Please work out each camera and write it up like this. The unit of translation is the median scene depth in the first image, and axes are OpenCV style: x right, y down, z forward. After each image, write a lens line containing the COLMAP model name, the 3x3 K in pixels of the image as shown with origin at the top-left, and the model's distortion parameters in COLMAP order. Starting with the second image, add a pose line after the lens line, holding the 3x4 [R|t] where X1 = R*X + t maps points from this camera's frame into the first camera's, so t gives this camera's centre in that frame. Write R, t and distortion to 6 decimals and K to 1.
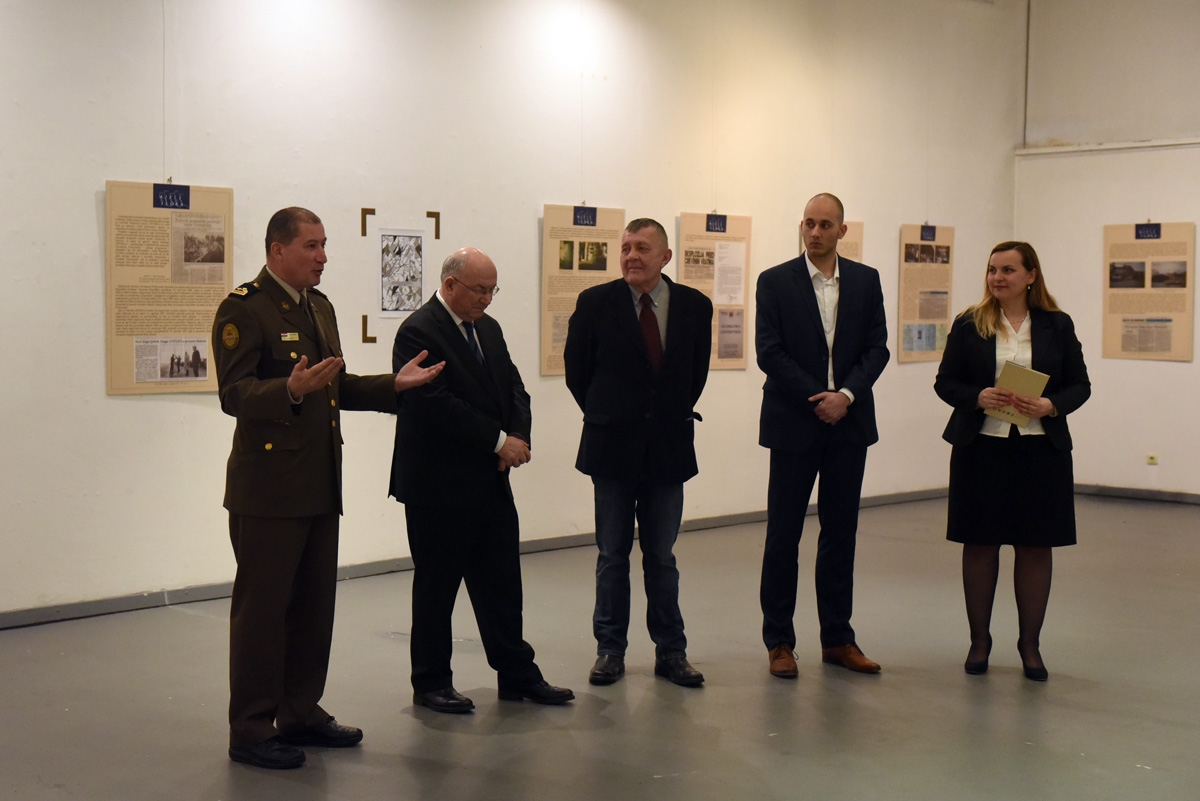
lens RADIAL K [[1835.4, 0, 562.8], [0, 1835.4, 397.8], [0, 0, 1]] dist [0.419900, 0.000000]
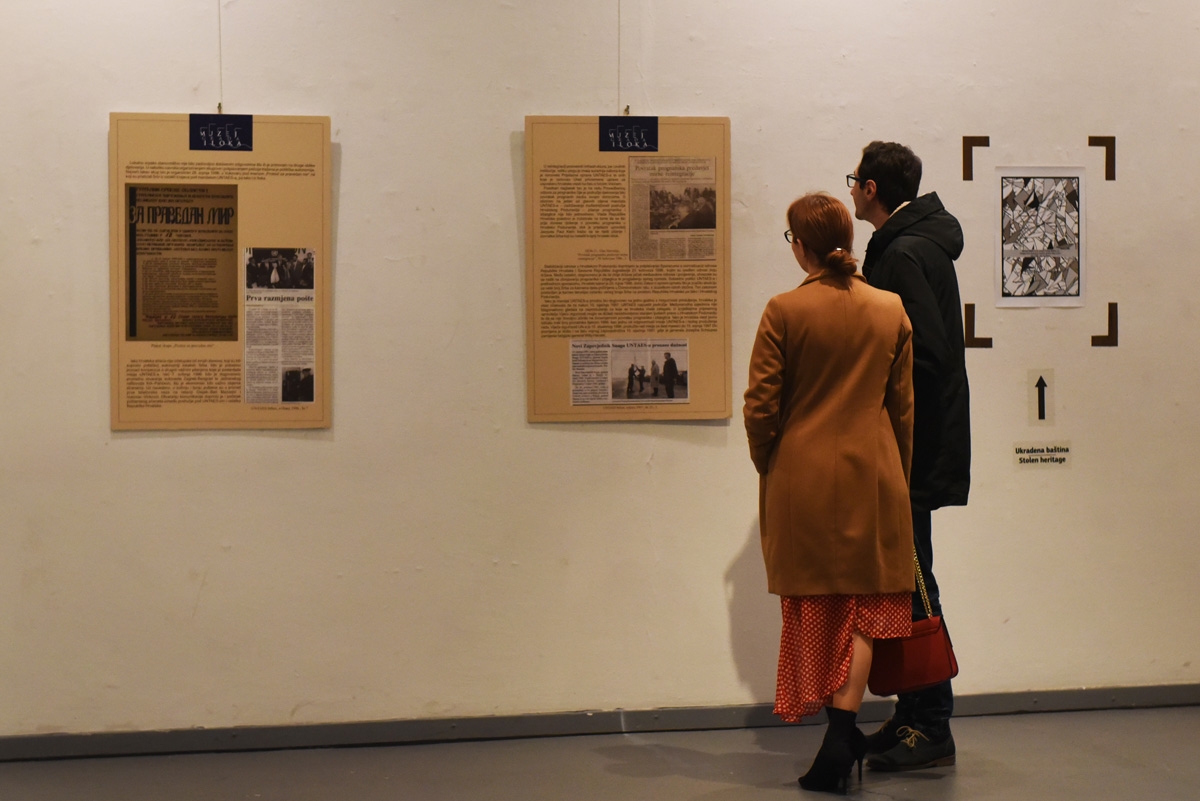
lens RADIAL K [[2442.3, 0, 590.7], [0, 2442.3, 343.6], [0, 0, 1]] dist [0.050136, 0.000000]
pose [[0.846214, 0.005337, -0.532817, 0.254053], [-0.019173, 0.999607, -0.020438, -0.012490], [0.532499, 0.027511, 0.845984, 0.242172]]
